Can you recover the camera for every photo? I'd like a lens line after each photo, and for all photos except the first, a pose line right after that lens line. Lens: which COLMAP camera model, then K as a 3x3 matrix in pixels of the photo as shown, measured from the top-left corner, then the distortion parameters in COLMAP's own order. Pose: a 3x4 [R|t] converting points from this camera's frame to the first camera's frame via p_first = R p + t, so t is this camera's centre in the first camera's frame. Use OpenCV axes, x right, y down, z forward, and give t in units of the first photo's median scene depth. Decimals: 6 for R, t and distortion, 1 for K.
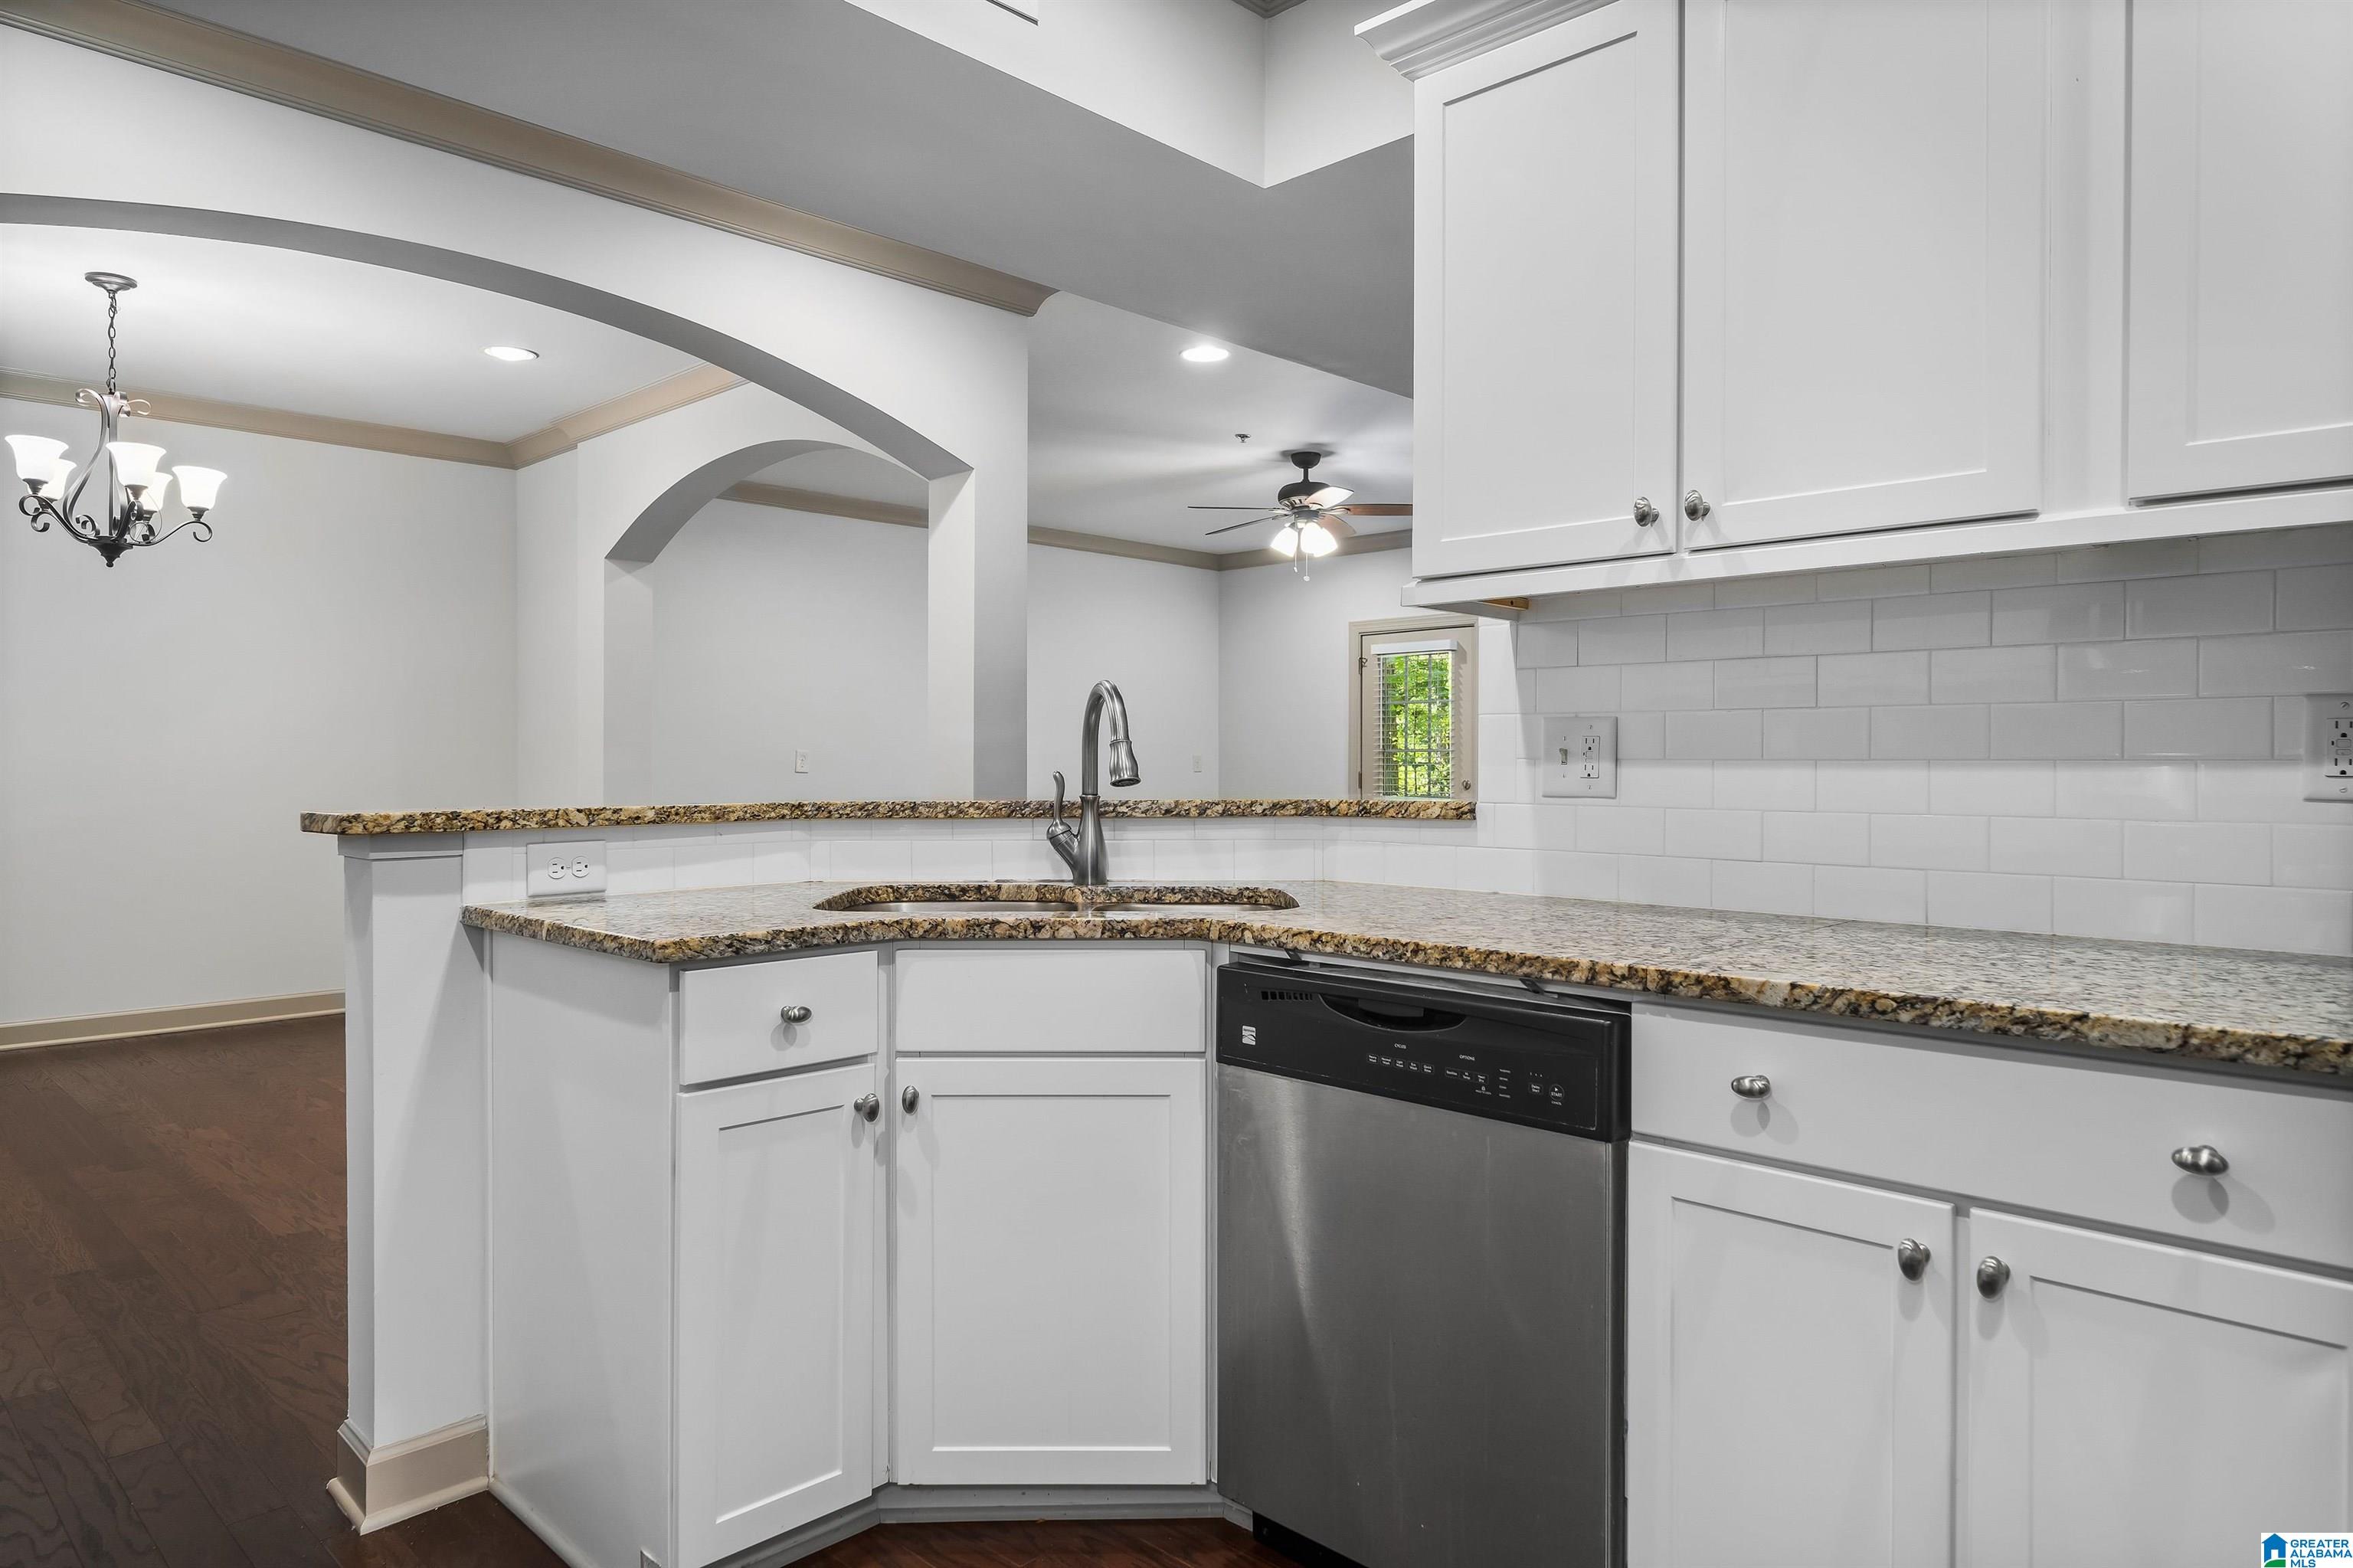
lens RADIAL K [[1447.5, 0, 1176.5], [0, 1447.5, 784.0], [0, 0, 1]] dist [-0.004043, -0.000833]
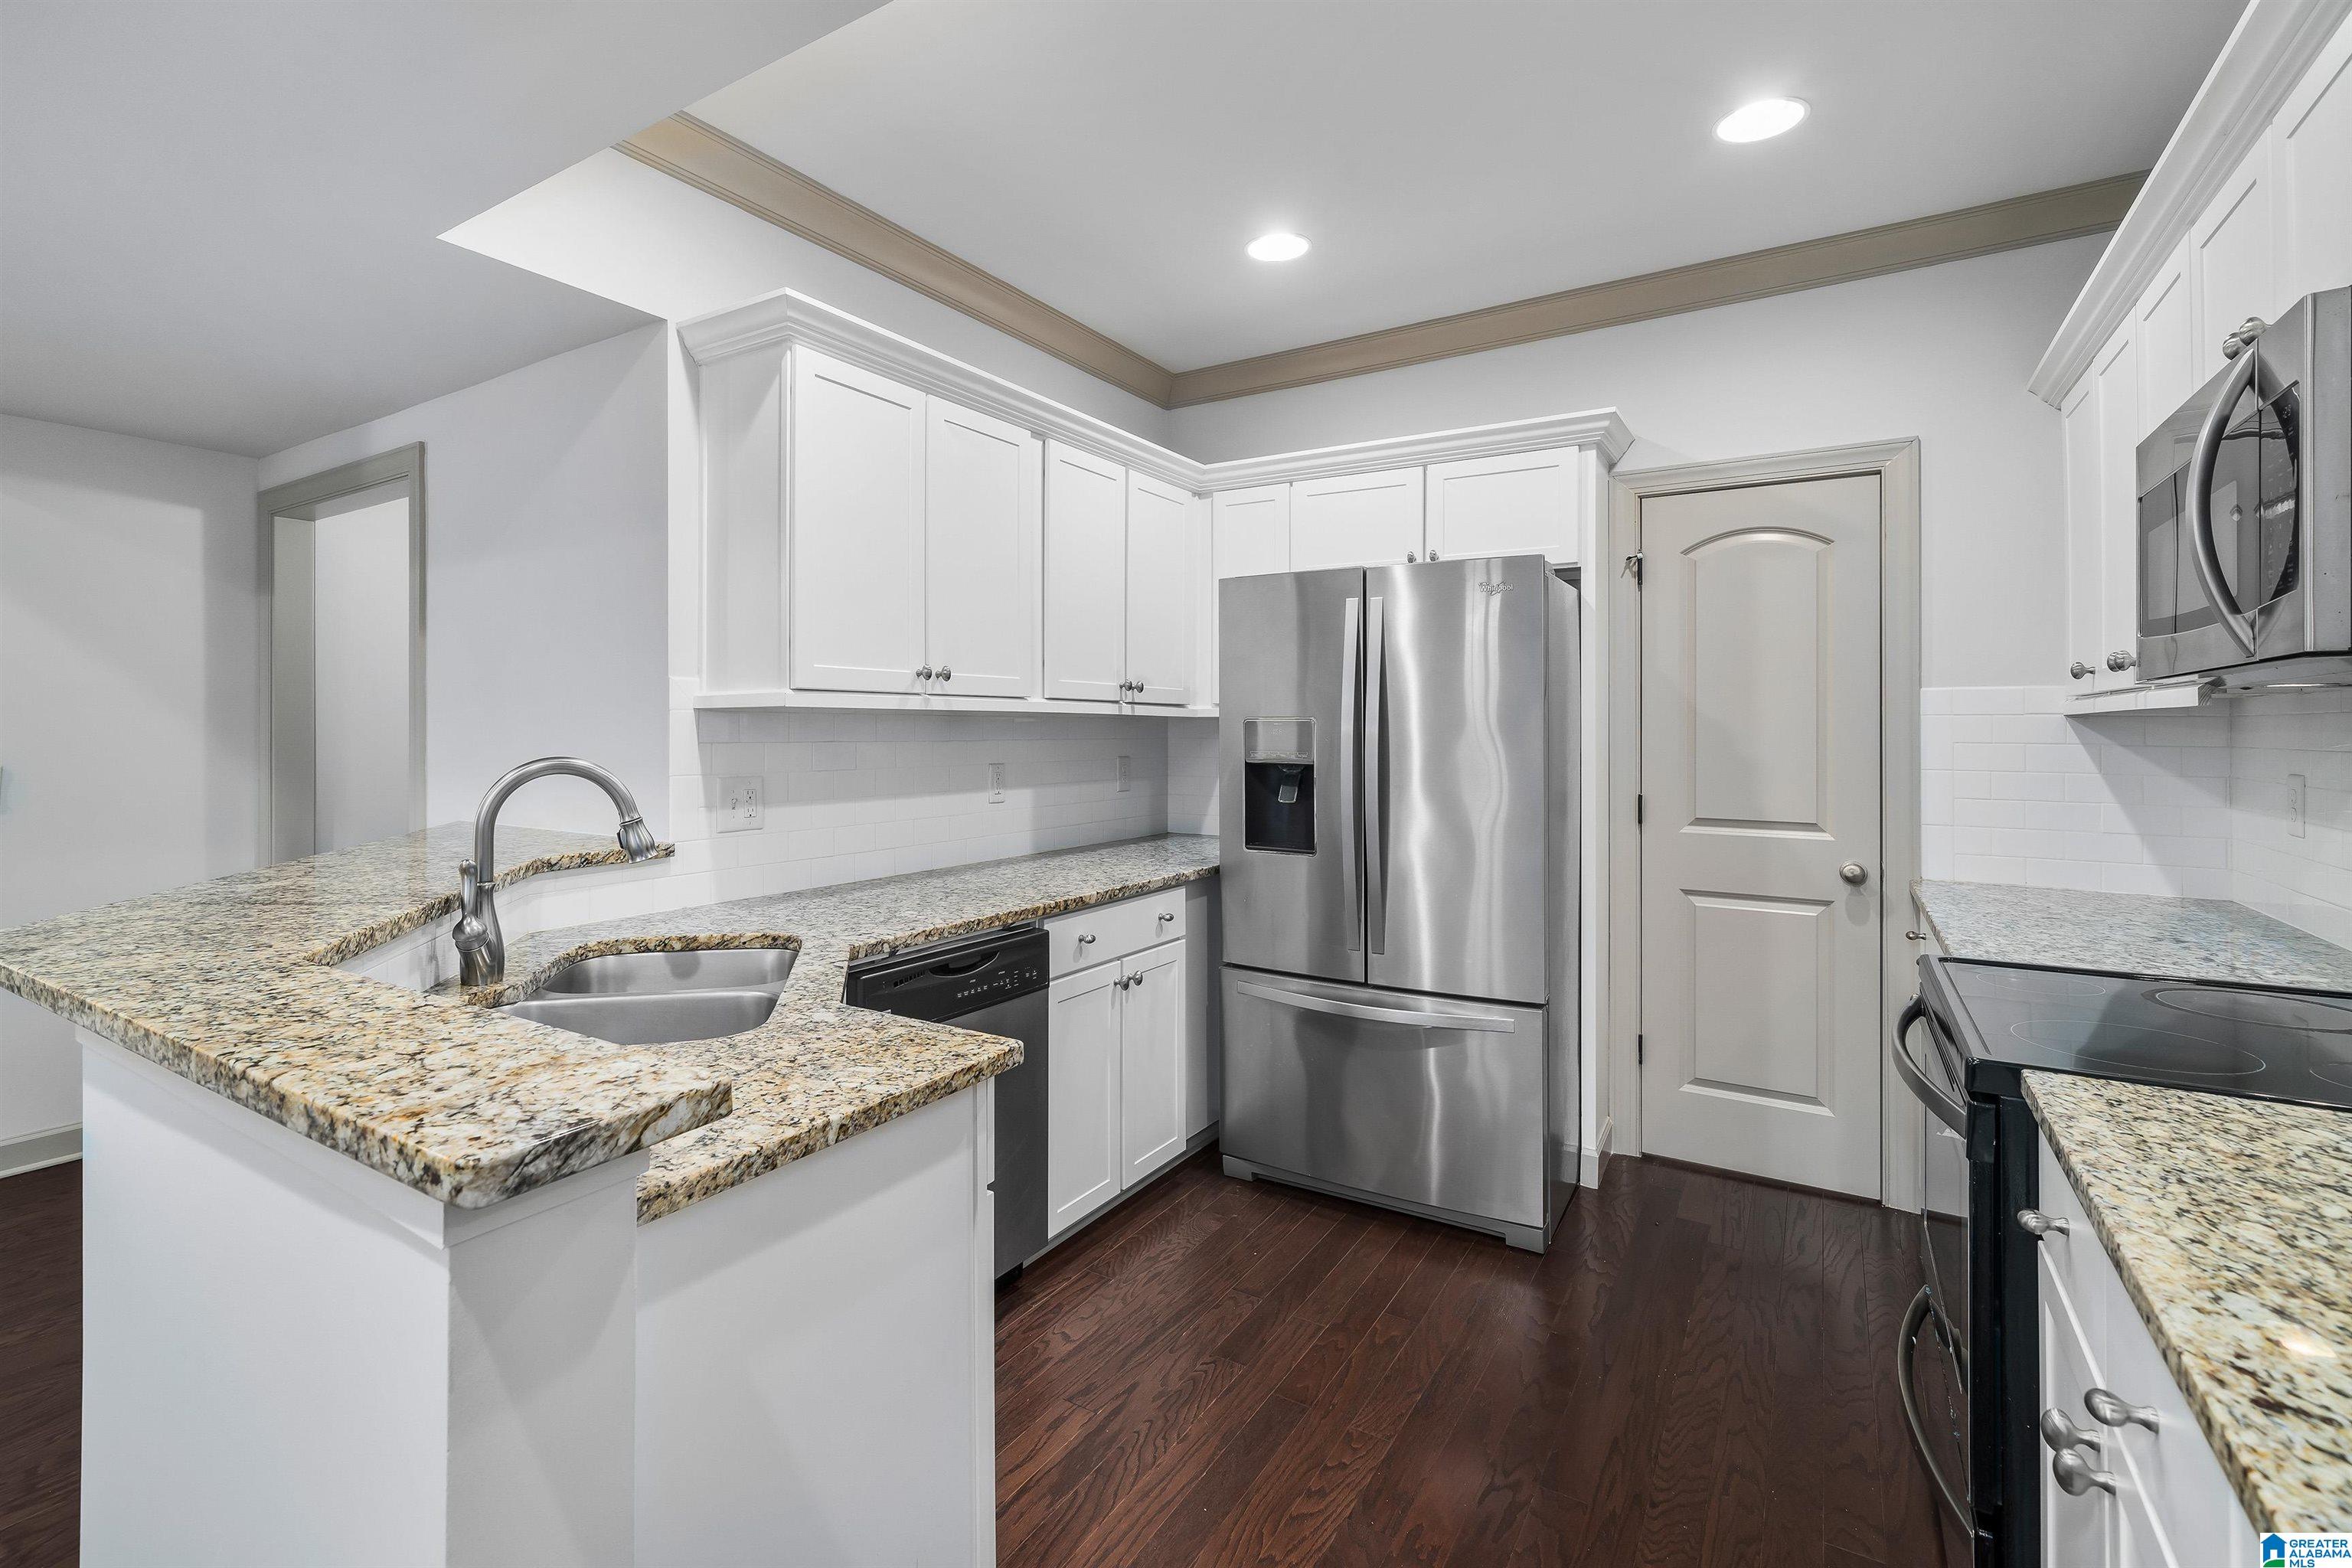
lens RADIAL K [[1049.8, 0, 1148.8], [0, 1049.8, 727.5], [0, 0, 1]] dist [0.000079, 0.000083]
pose [[-0.219702, 0.001546, 0.975566, -1.083653], [0.008636, 0.999963, 0.000360, -0.117208], [-0.975529, 0.008504, -0.219707, 1.036695]]
